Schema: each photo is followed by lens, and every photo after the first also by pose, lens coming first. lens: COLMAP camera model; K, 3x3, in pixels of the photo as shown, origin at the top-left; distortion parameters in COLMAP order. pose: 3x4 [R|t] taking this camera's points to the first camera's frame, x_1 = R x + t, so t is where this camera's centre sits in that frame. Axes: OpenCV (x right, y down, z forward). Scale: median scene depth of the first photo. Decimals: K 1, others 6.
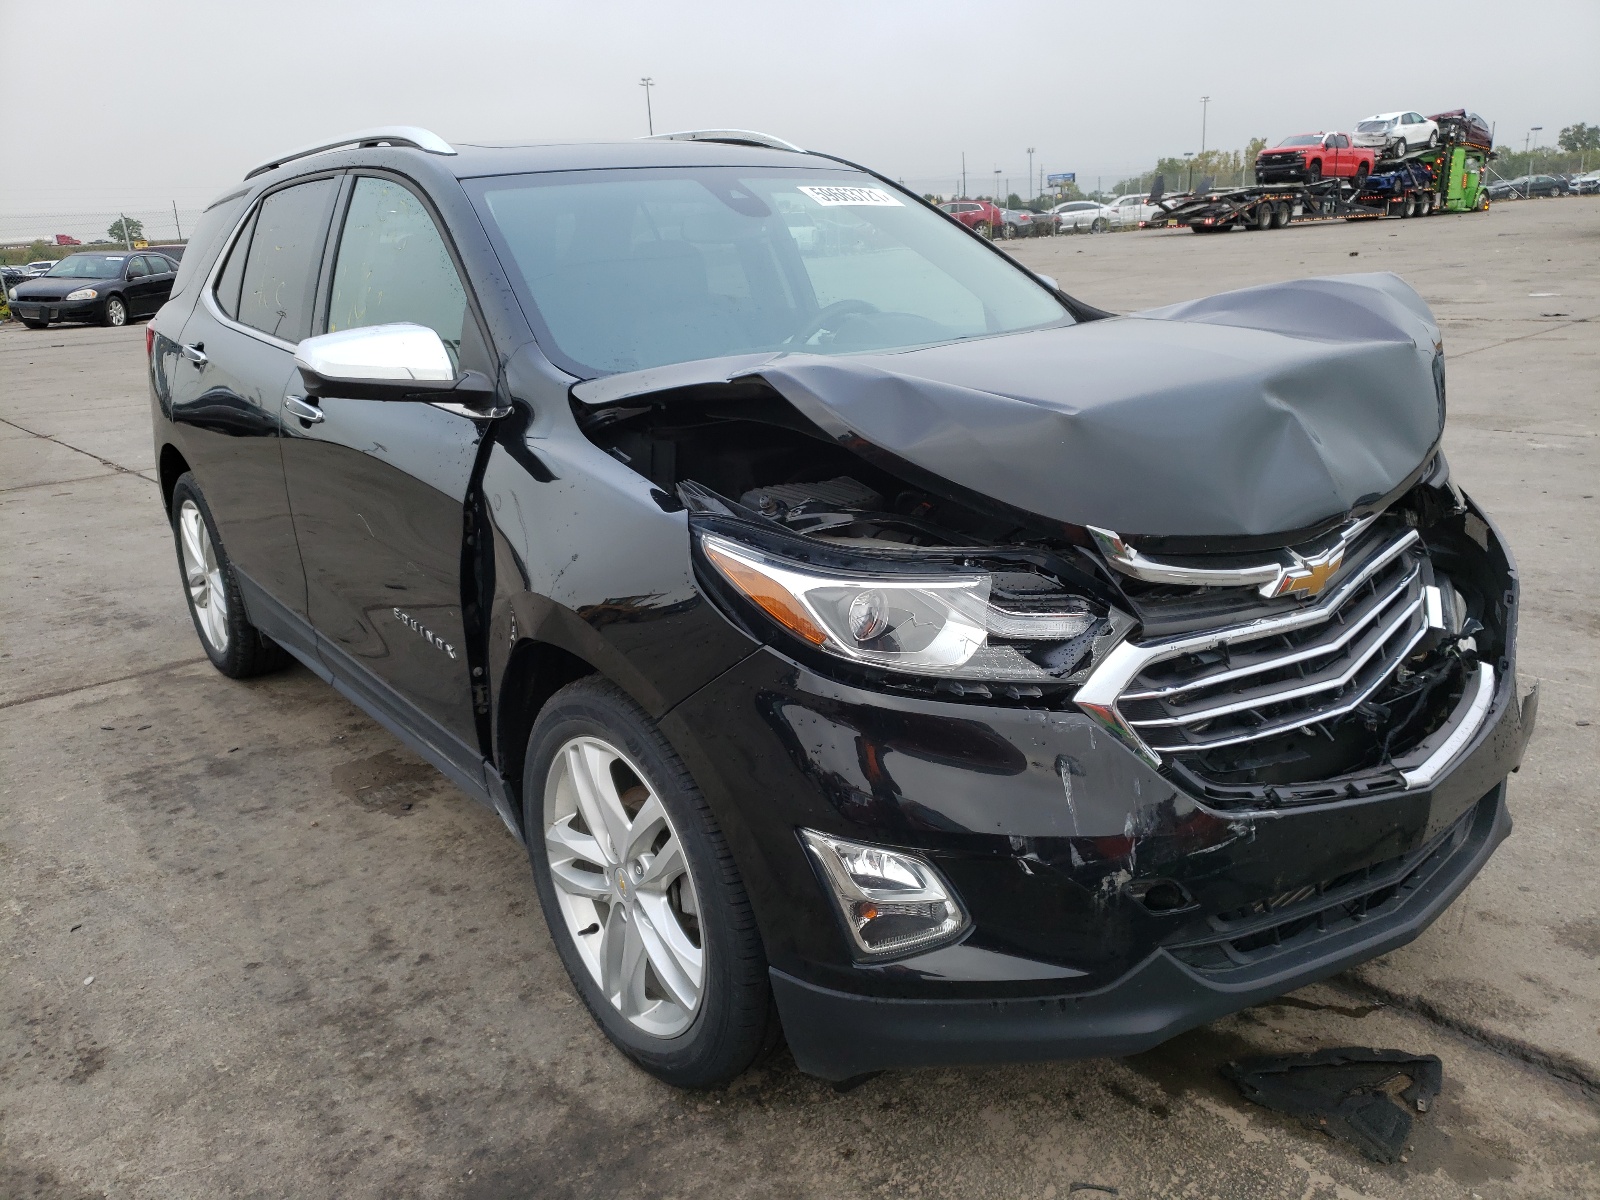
lens RADIAL K [[1247.7, 0, 800.0], [0, 1247.7, 600.0], [0, 0, 1]] dist [0.005582, 0.047890]
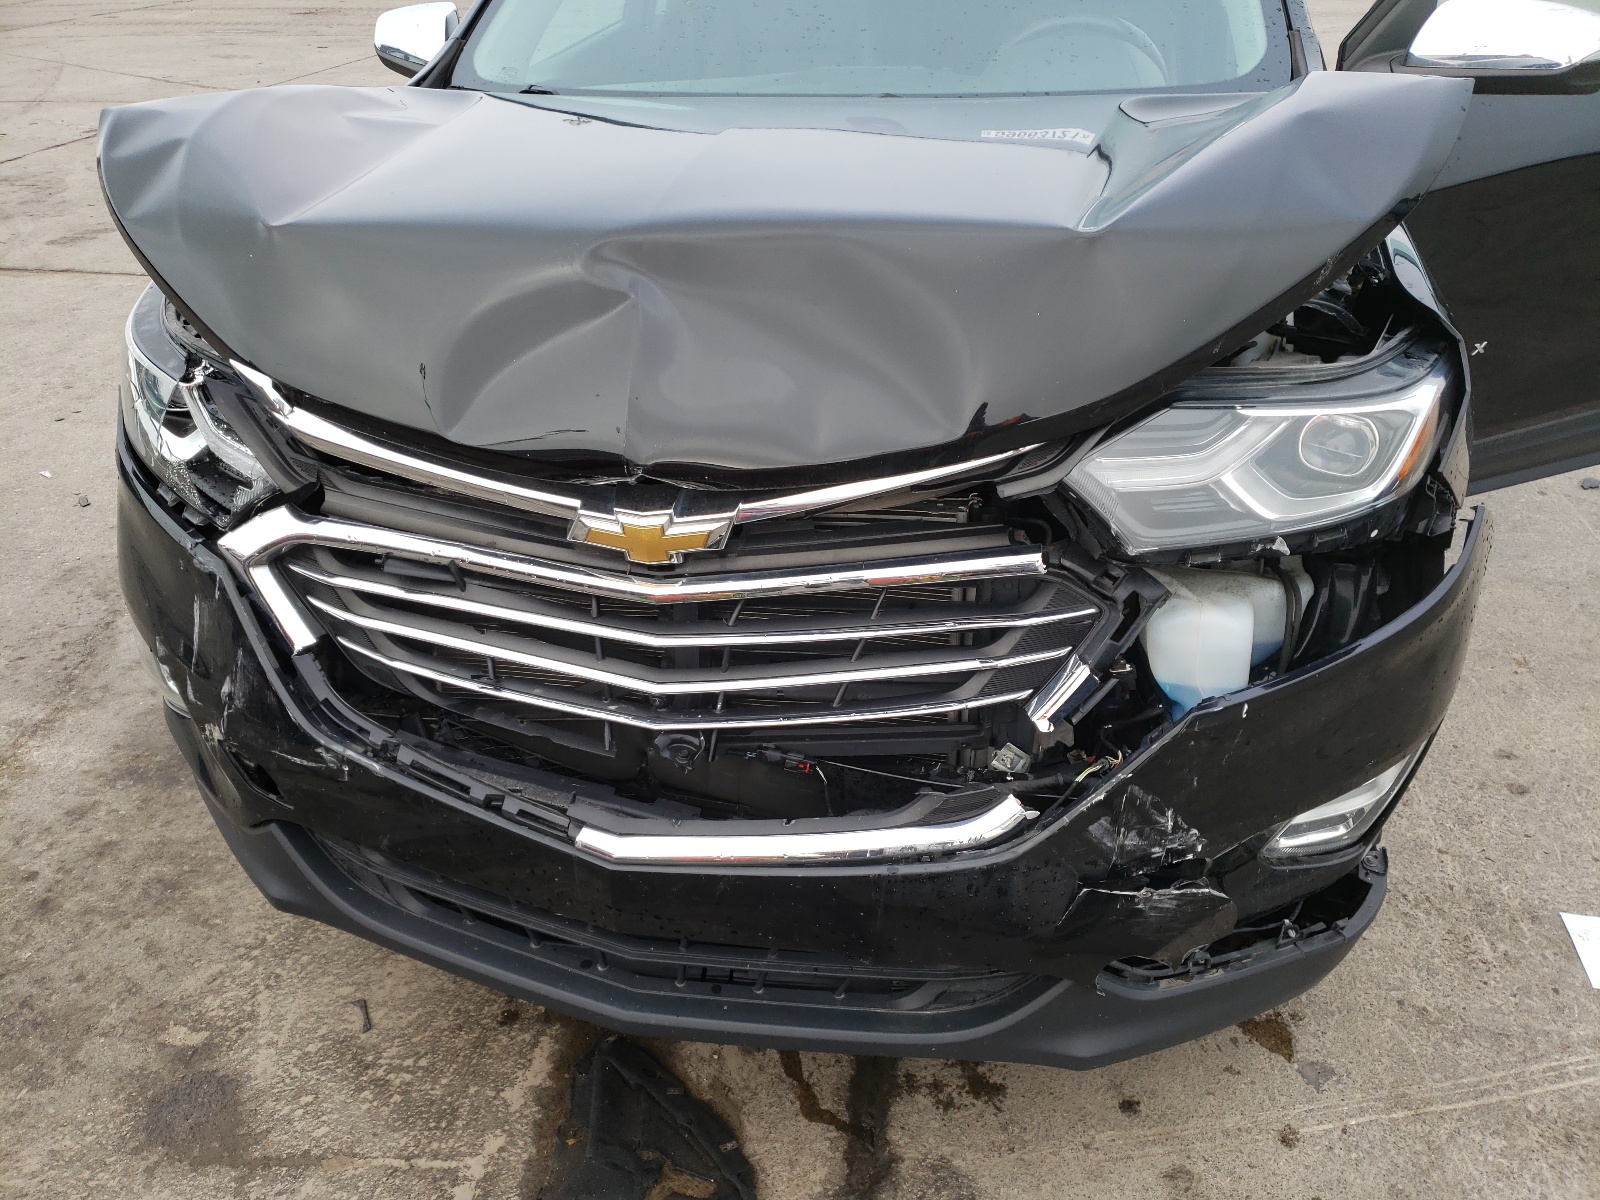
lens RADIAL K [[1247.7, 0, 800.0], [0, 1247.7, 600.0], [0, 0, 1]] dist [0.005582, 0.047890]
pose [[0.628141, 0.410126, -0.661238, 0.962653], [-0.225005, 0.909246, 0.350207, -0.259201], [0.744857, -0.071197, 0.663415, 0.604930]]
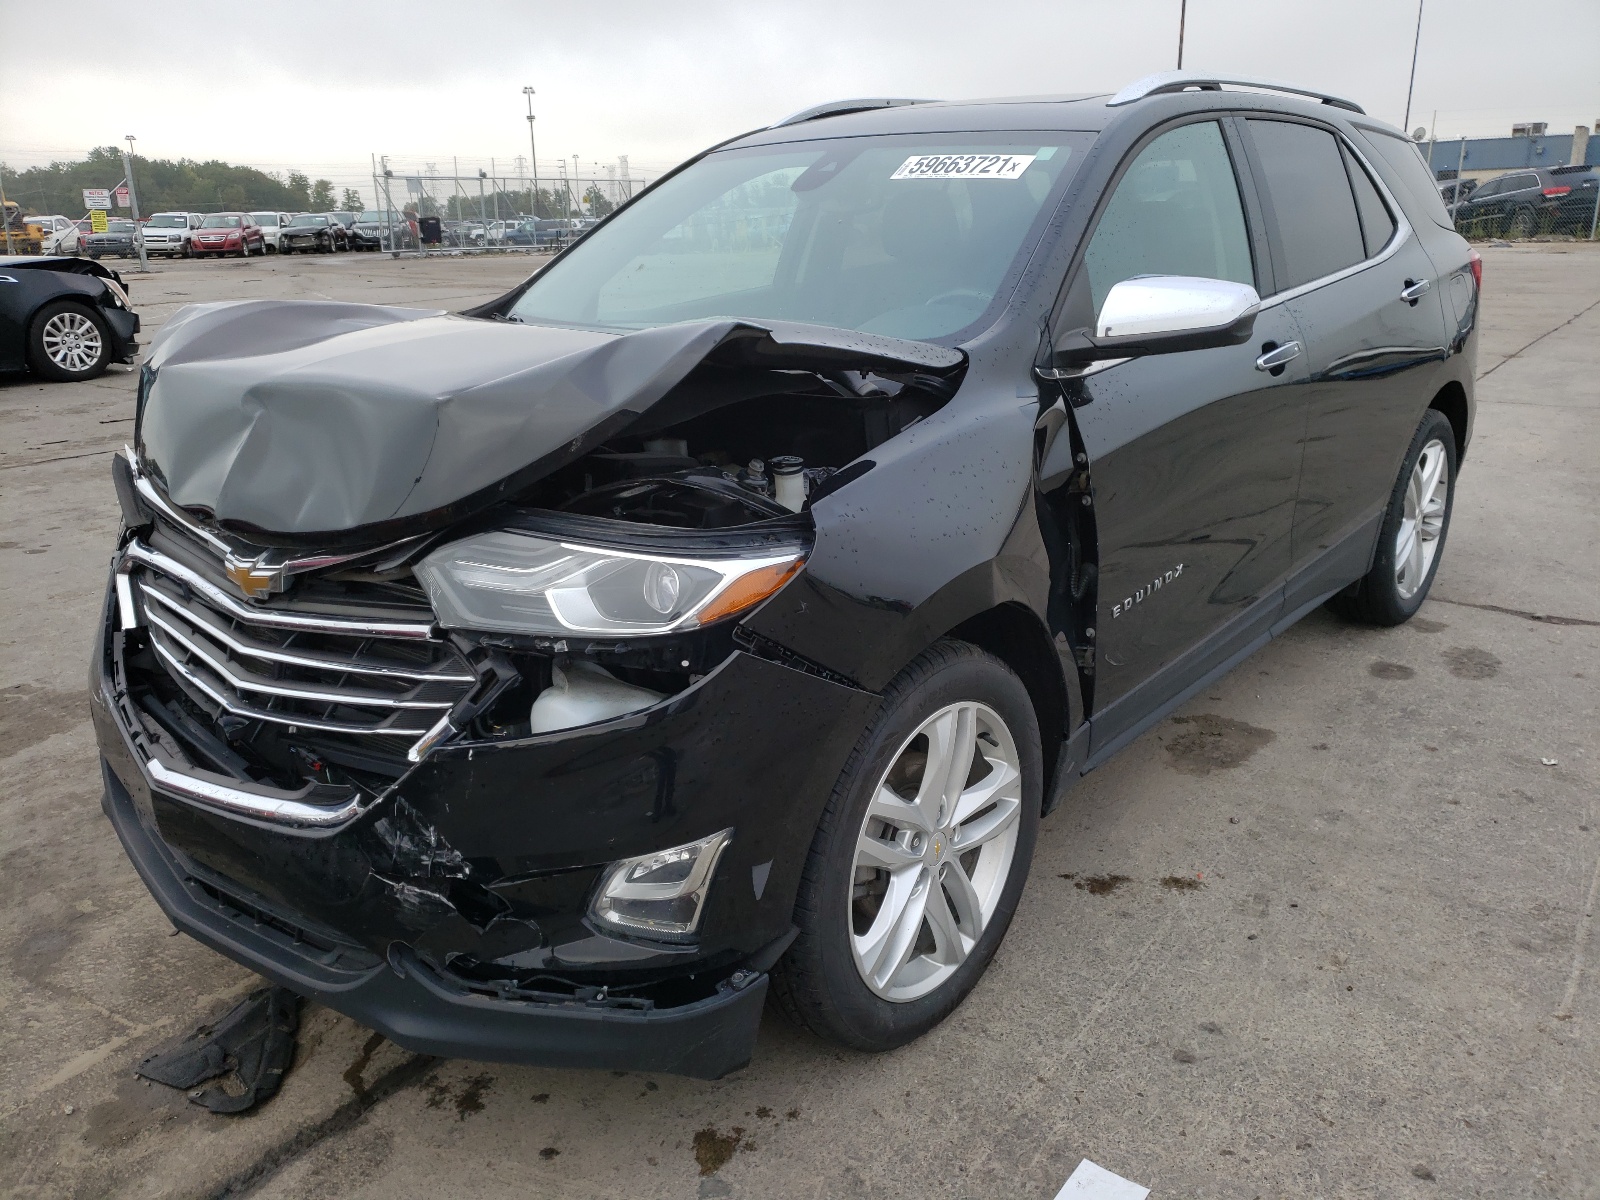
lens RADIAL K [[1276.0, 0, 800.0], [0, 1276.0, 600.0], [0, 0, 1]] dist [-0.016299, 0.107218]
pose [[0.187823, 0.334693, -0.923419, 1.518616], [-0.265597, 0.922433, 0.280314, -0.433712], [0.945611, 0.192608, 0.262148, 1.180357]]
